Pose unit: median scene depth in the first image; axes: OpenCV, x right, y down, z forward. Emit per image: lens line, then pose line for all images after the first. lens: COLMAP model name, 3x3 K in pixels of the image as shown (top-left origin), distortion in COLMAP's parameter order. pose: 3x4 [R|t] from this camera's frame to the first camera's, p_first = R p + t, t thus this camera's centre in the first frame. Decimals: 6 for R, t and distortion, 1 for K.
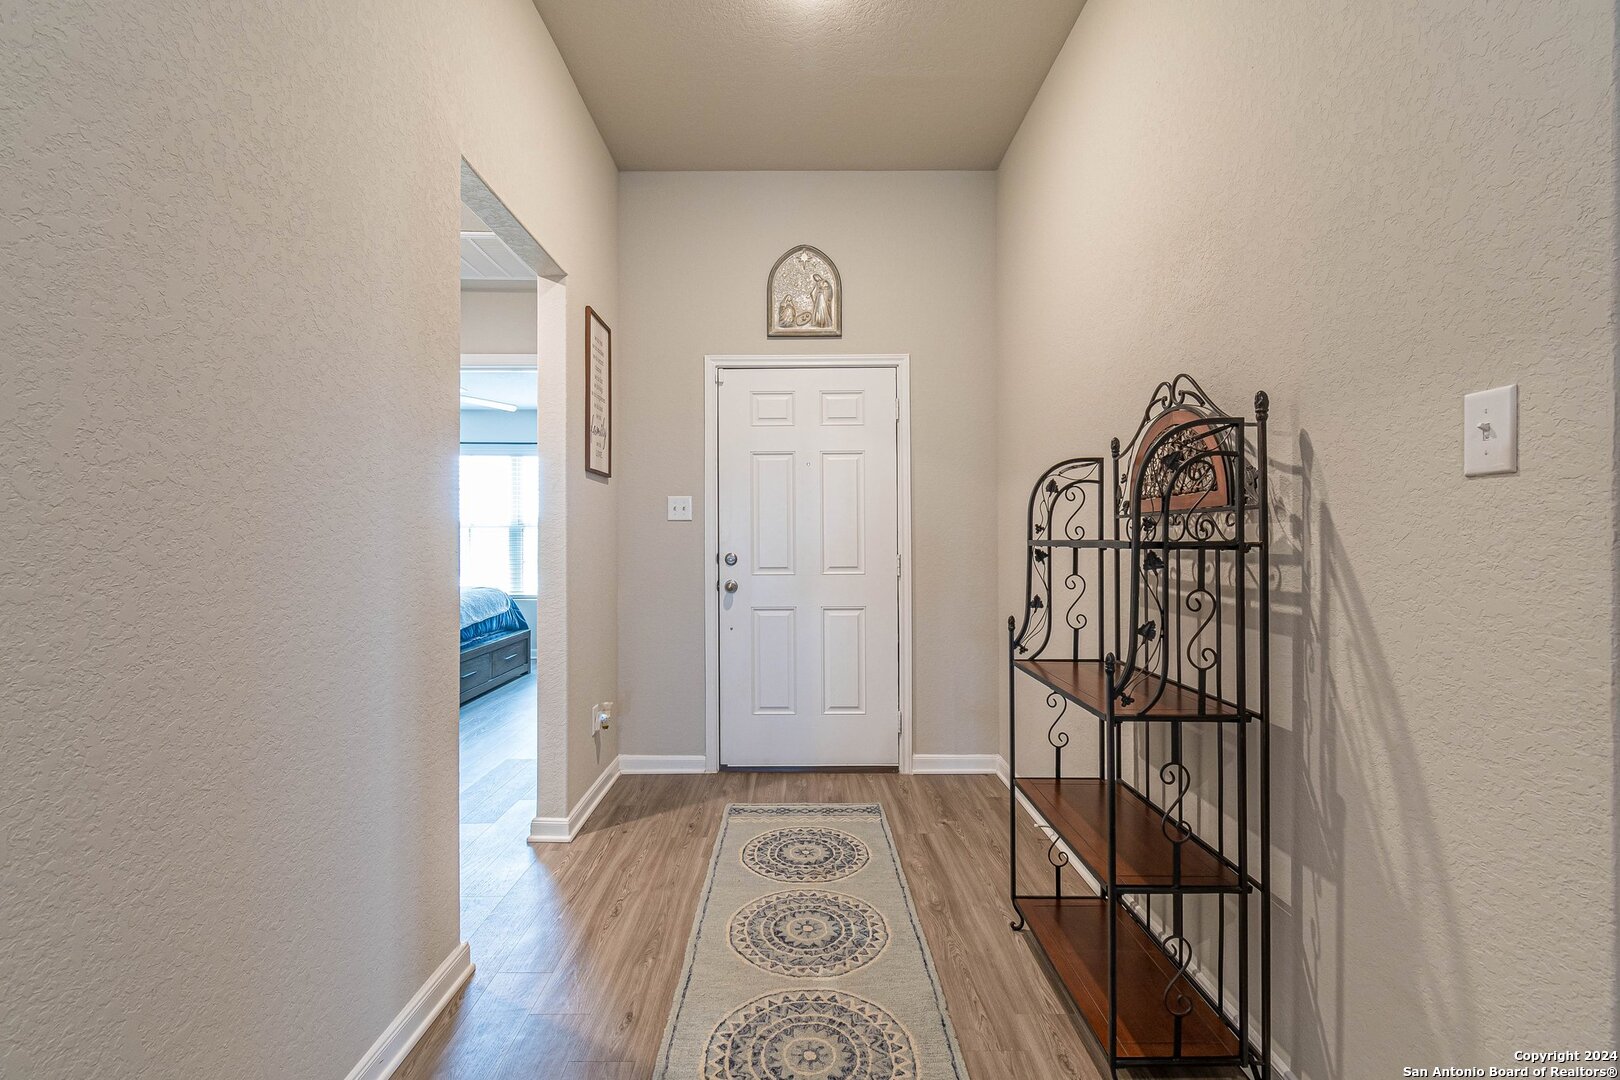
lens RADIAL K [[713.4, 0, 806.1], [0, 713.4, 539.0], [0, 0, 1]] dist [0.003338, -0.002875]
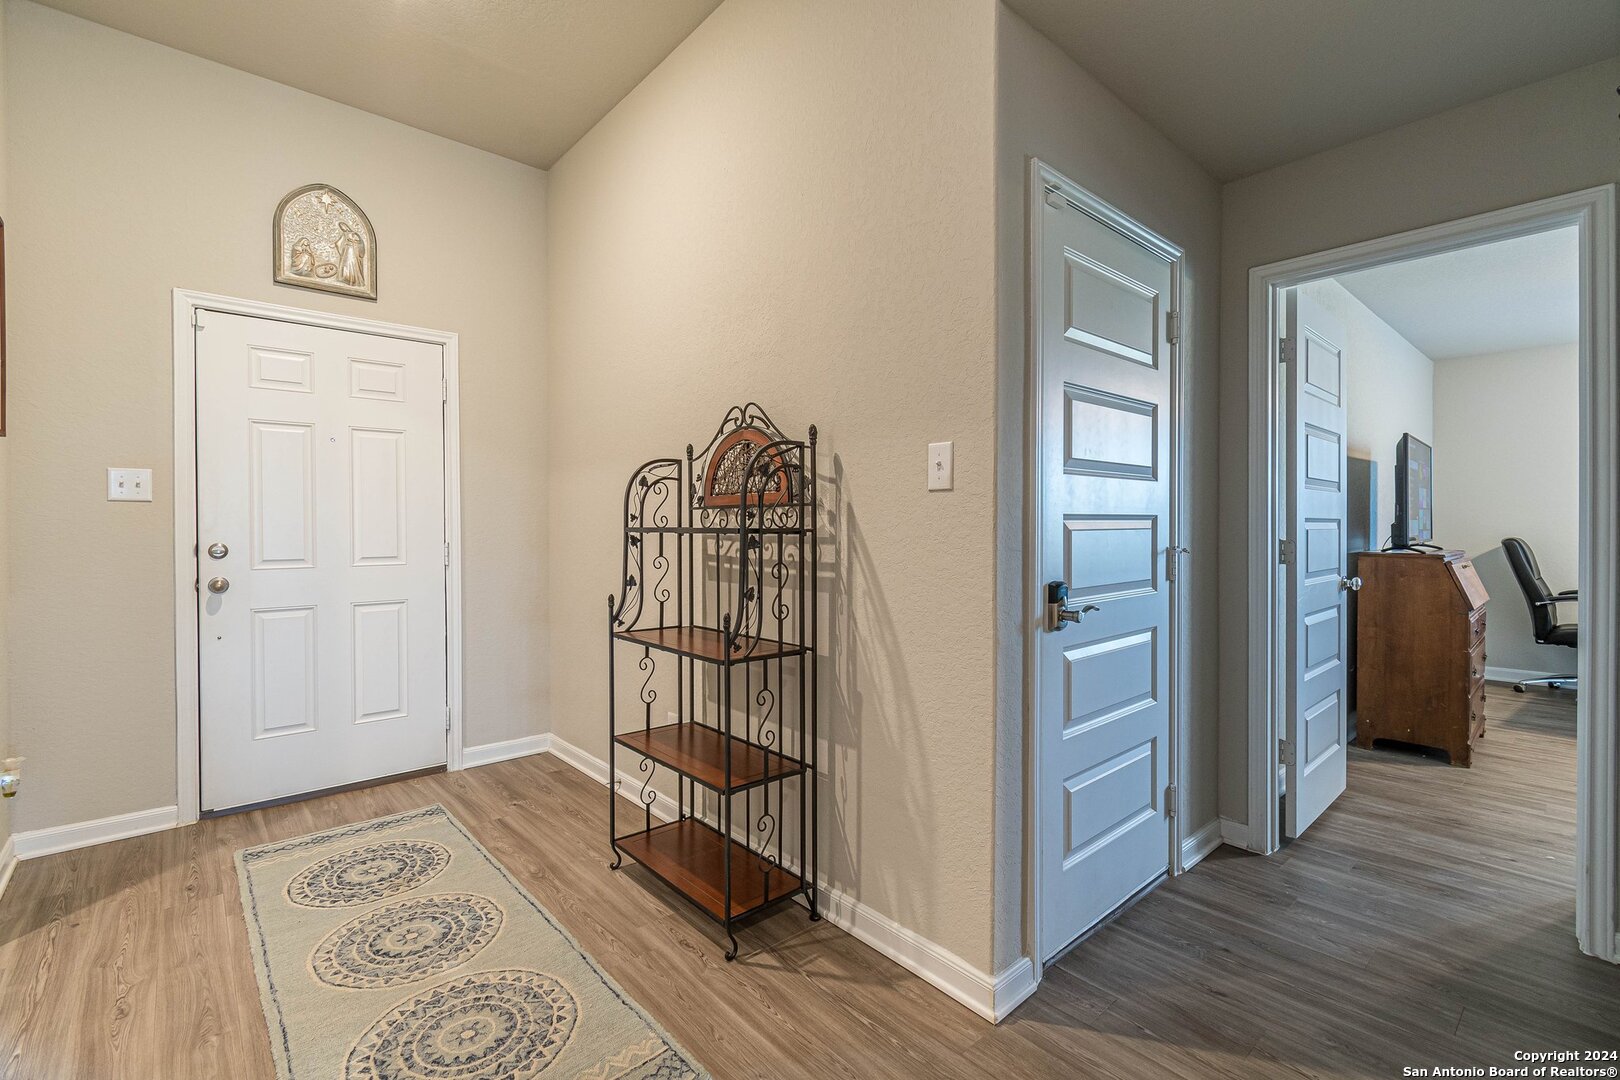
lens RADIAL K [[723.1, 0, 803.6], [0, 723.1, 533.1], [0, 0, 1]] dist [0.002446, -0.000432]
pose [[0.753416, -0.003944, 0.657532, -0.236992], [-0.001610, 0.999968, 0.007843, 0.001131], [-0.657542, -0.006968, 0.753386, -0.065604]]
